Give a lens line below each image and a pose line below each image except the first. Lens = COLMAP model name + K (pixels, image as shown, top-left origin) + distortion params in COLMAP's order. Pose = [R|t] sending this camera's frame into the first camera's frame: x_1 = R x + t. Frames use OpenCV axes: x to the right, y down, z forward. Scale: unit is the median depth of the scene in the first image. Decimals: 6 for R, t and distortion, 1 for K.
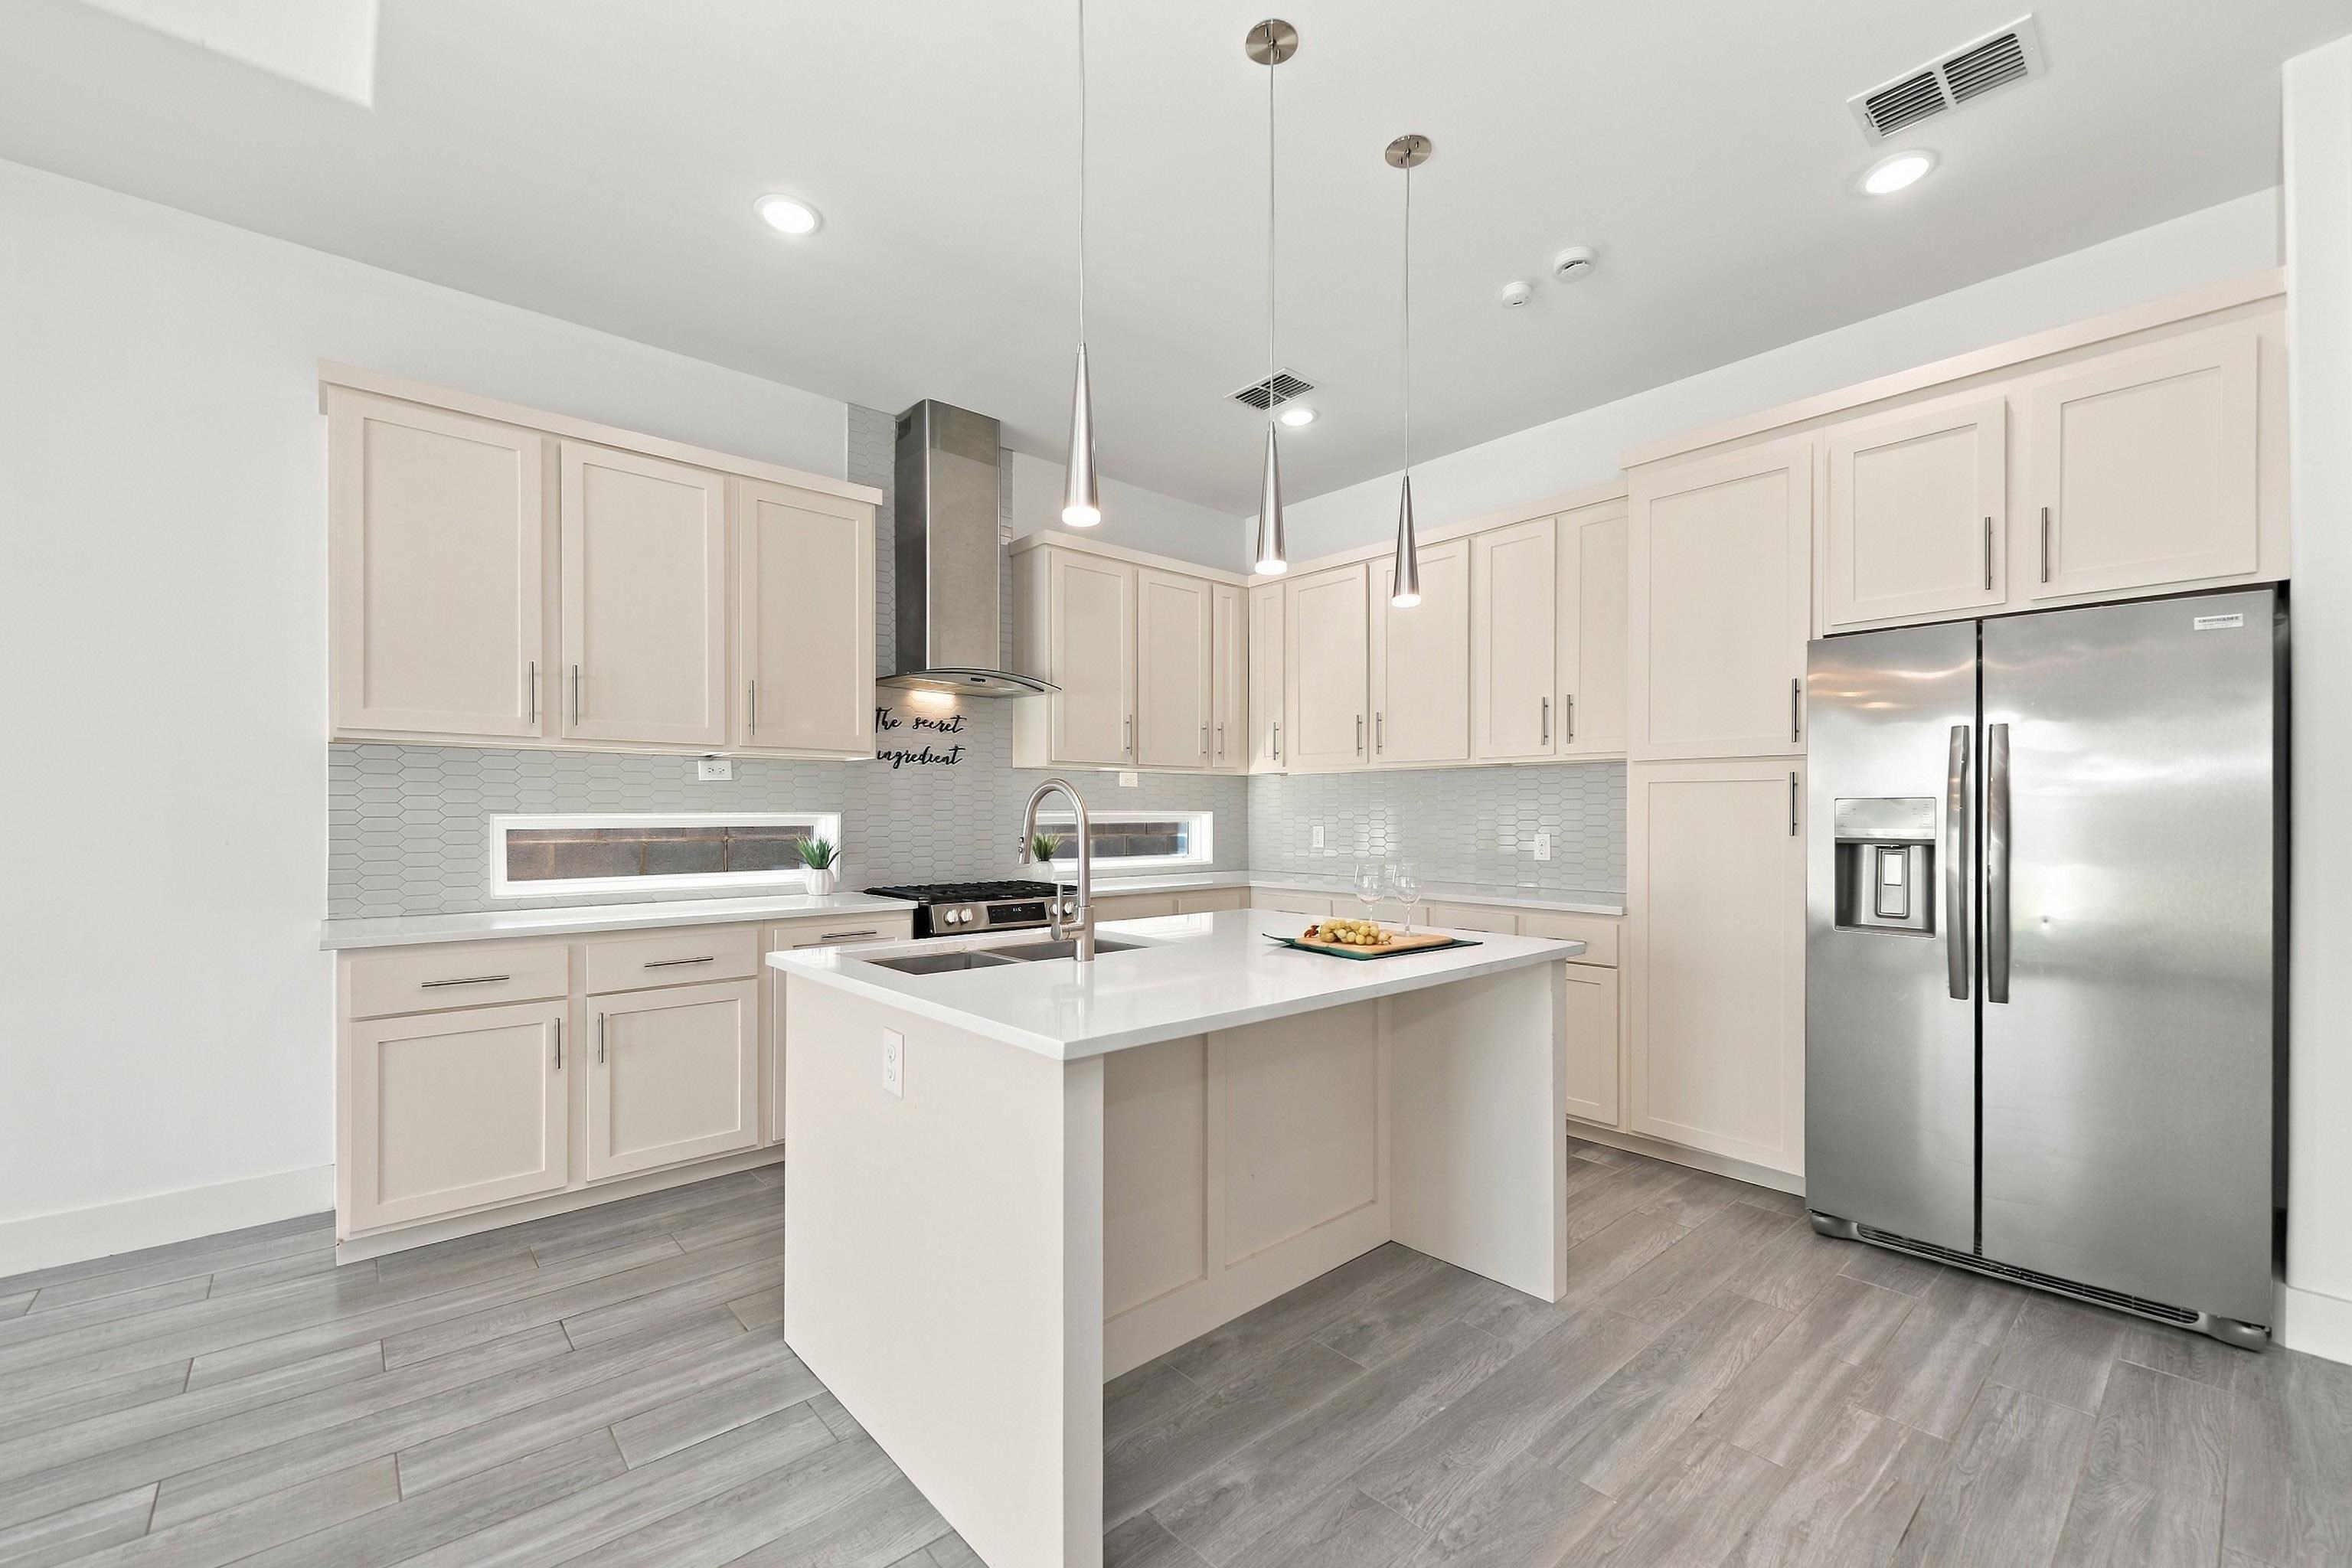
lens RADIAL K [[961.8, 0, 1176.1], [0, 961.8, 816.0], [0, 0, 1]] dist [0.003014, -0.000357]
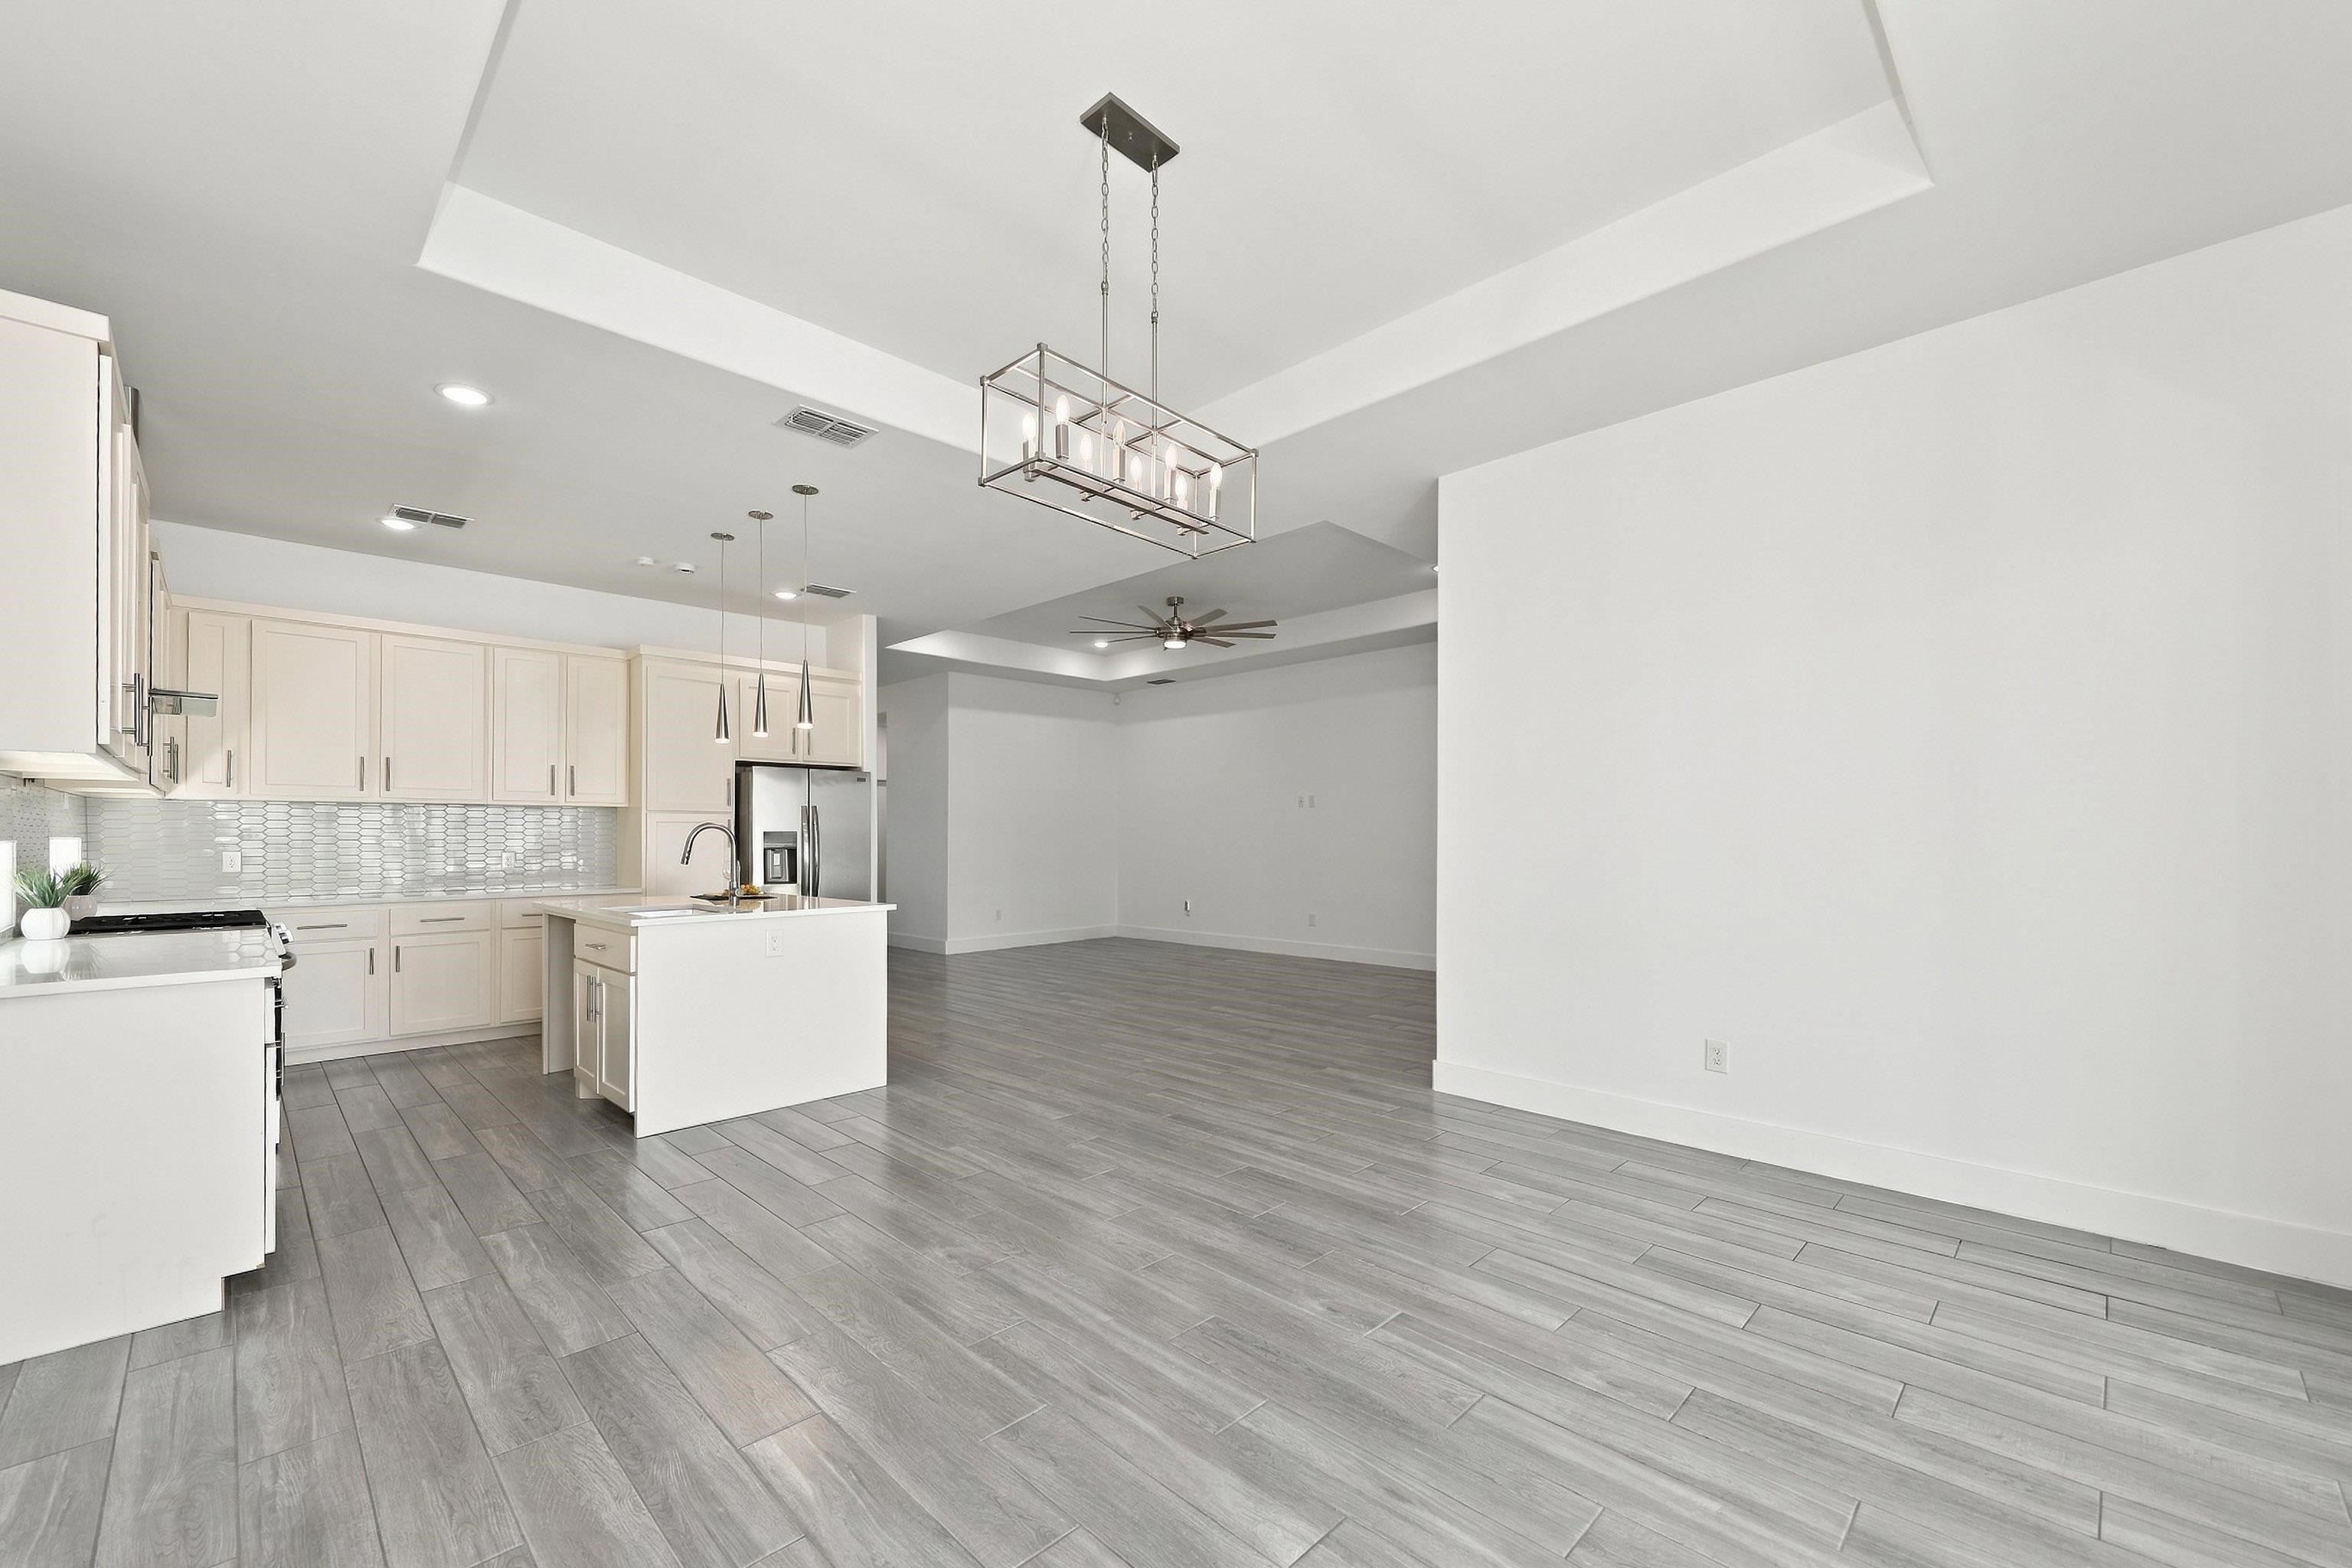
lens RADIAL K [[946.7, 0, 1176.1], [0, 946.7, 826.6], [0, 0, 1]] dist [0.008424, -0.000019]
pose [[-0.064851, 0.007252, 0.997869, -1.584343], [0.003762, 0.999968, -0.007023, -0.007943], [-0.997888, 0.003299, -0.064876, 0.089957]]
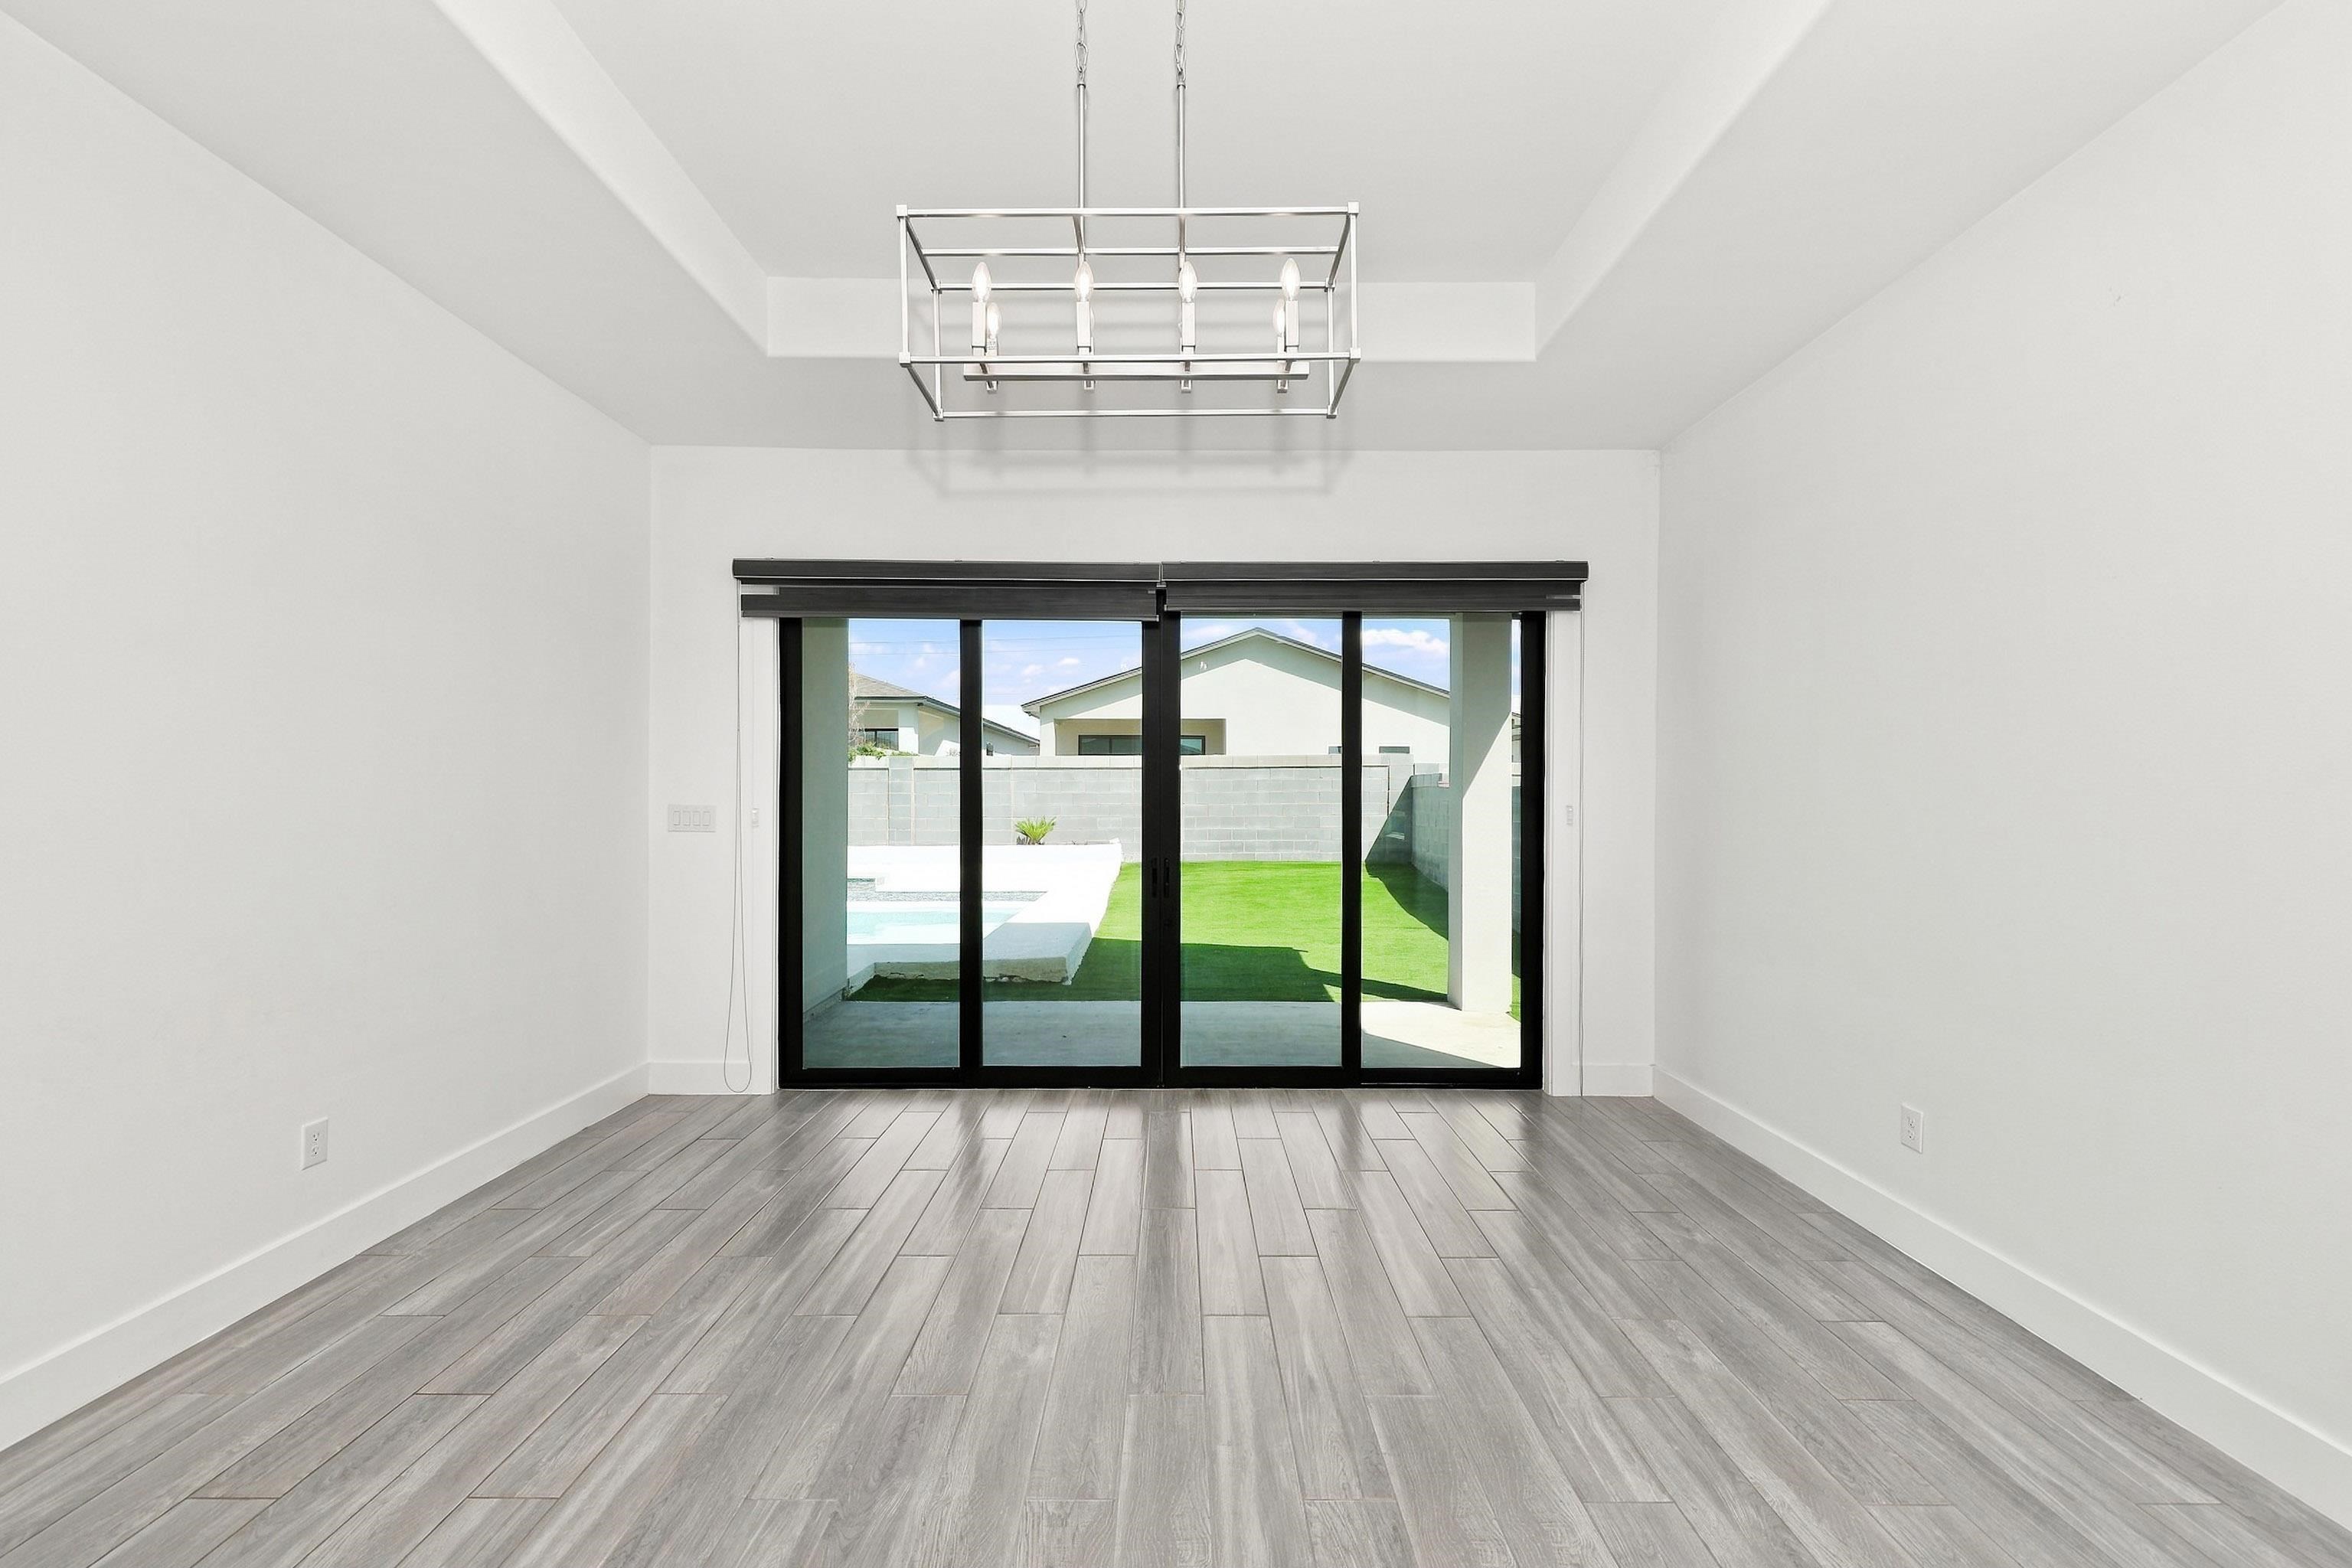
lens RADIAL K [[949.4, 0, 1181.4], [0, 949.4, 805.6], [0, 0, 1]] dist [0.001782, -0.000043]
pose [[-0.656877, 0.001455, -0.753997, -0.301126], [-0.006603, 0.999949, 0.007682, -0.042031], [0.753969, 0.010025, -0.656833, 0.488649]]
